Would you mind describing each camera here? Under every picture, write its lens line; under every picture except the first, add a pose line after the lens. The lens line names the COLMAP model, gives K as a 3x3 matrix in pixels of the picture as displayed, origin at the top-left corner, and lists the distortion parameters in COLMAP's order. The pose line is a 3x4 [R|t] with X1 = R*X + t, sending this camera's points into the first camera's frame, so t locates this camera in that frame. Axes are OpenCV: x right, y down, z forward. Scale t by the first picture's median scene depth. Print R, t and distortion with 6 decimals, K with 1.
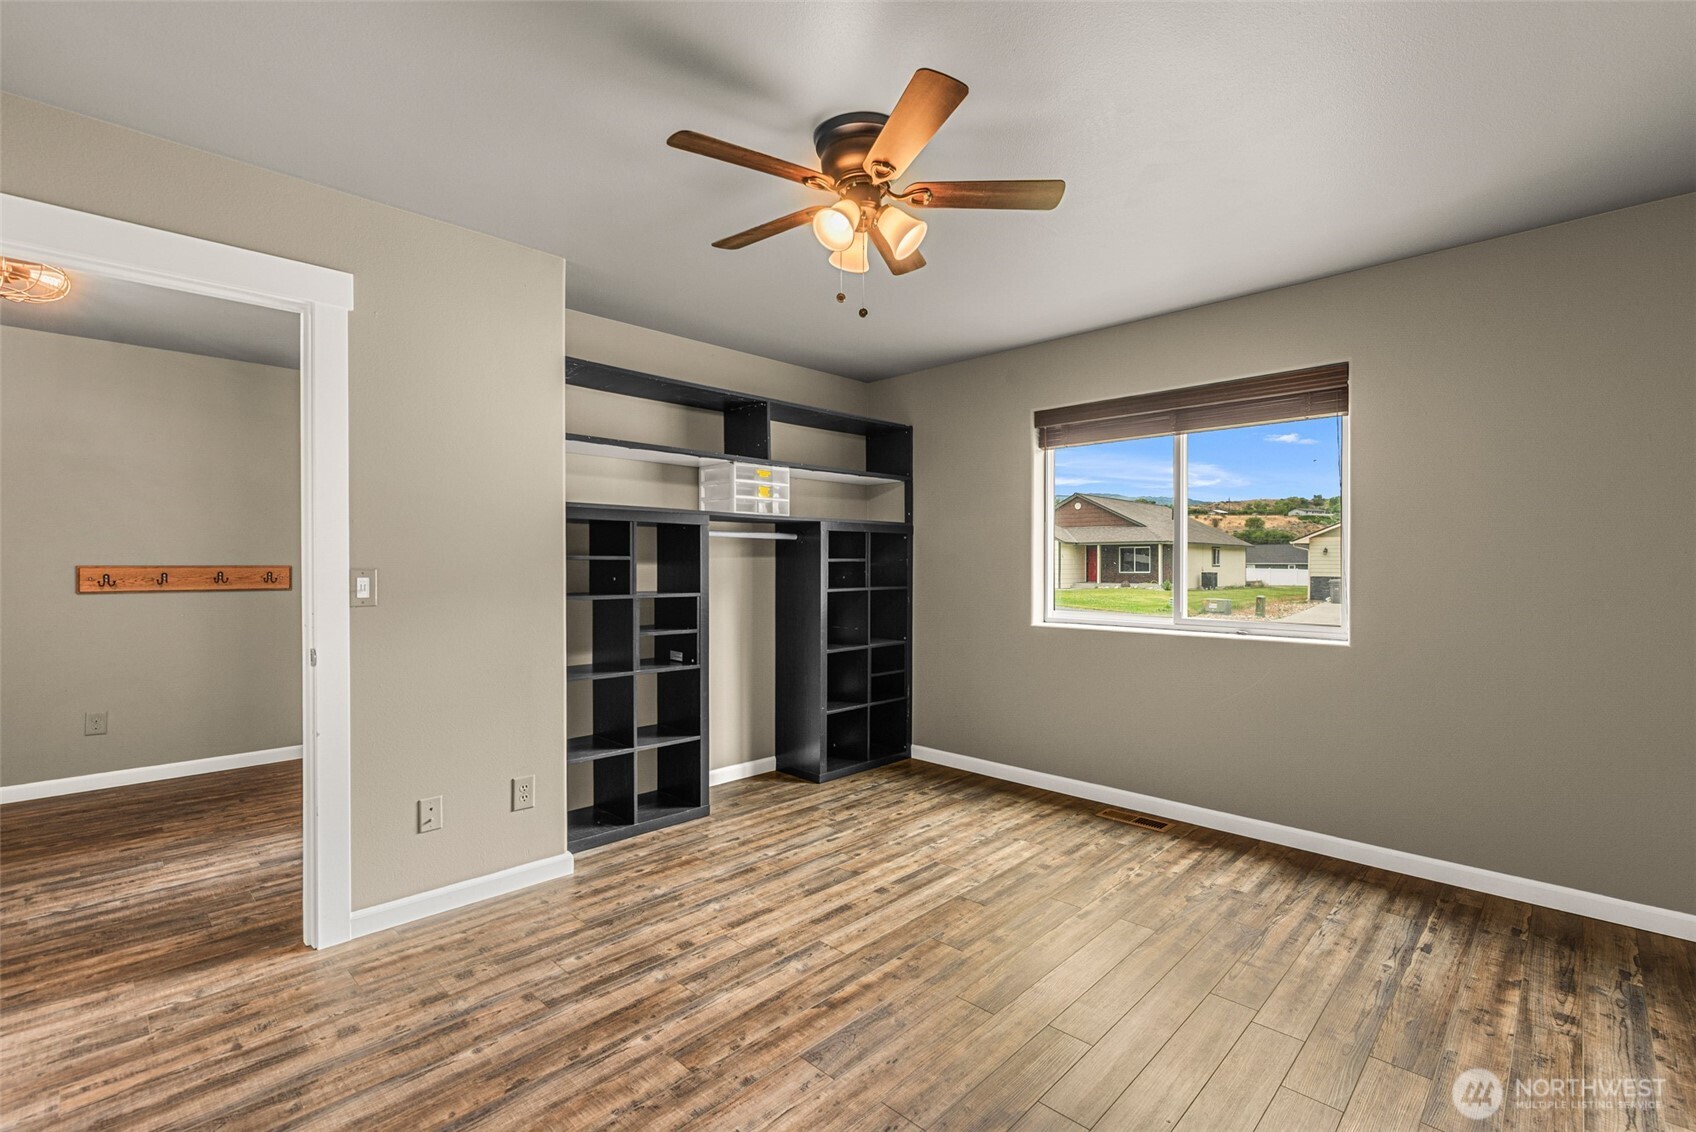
lens RADIAL K [[752.4, 0, 848.0], [0, 752.4, 566.0], [0, 0, 1]] dist [0.000661, 0.000183]
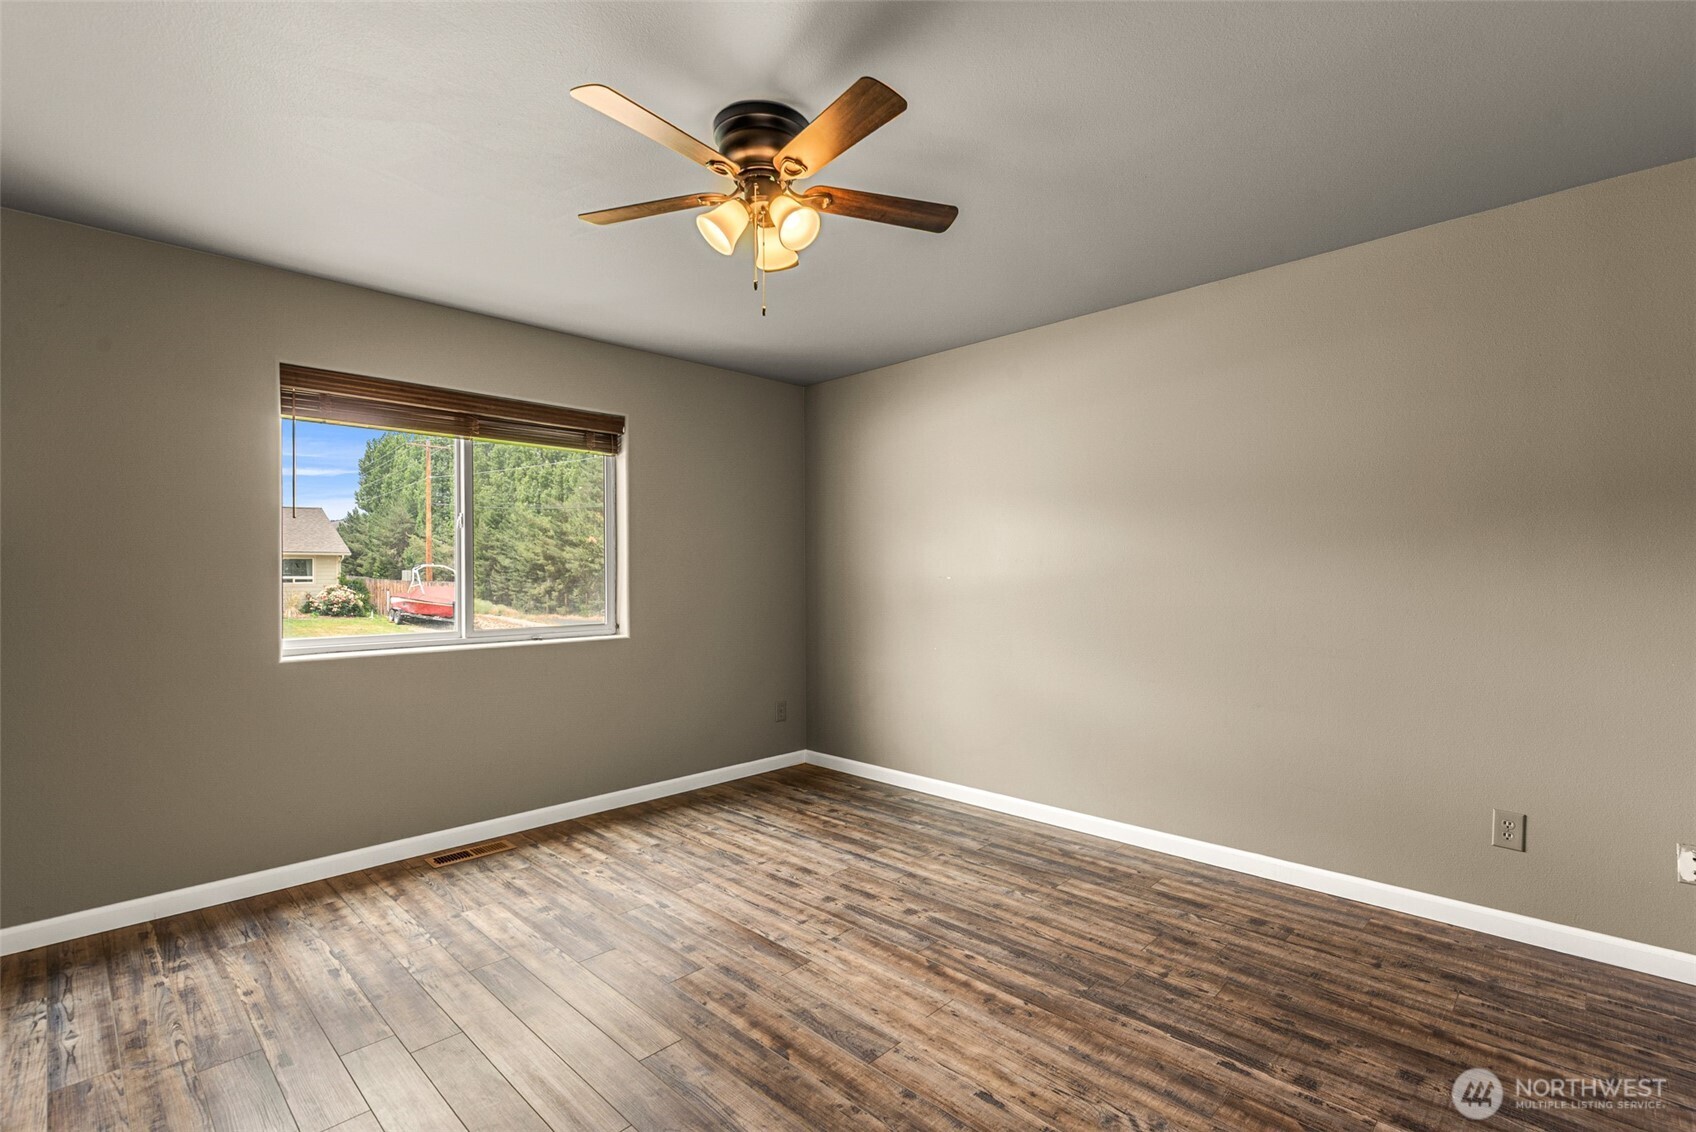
lens RADIAL K [[780.9, 0, 850.2], [0, 780.9, 584.5], [0, 0, 1]] dist [0.002326, 0.000046]
pose [[0.001310, -0.017428, 0.999847, -0.679535], [0.009802, 0.999800, 0.017415, -0.006363], [-0.999951, 0.009777, 0.001480, 0.627444]]
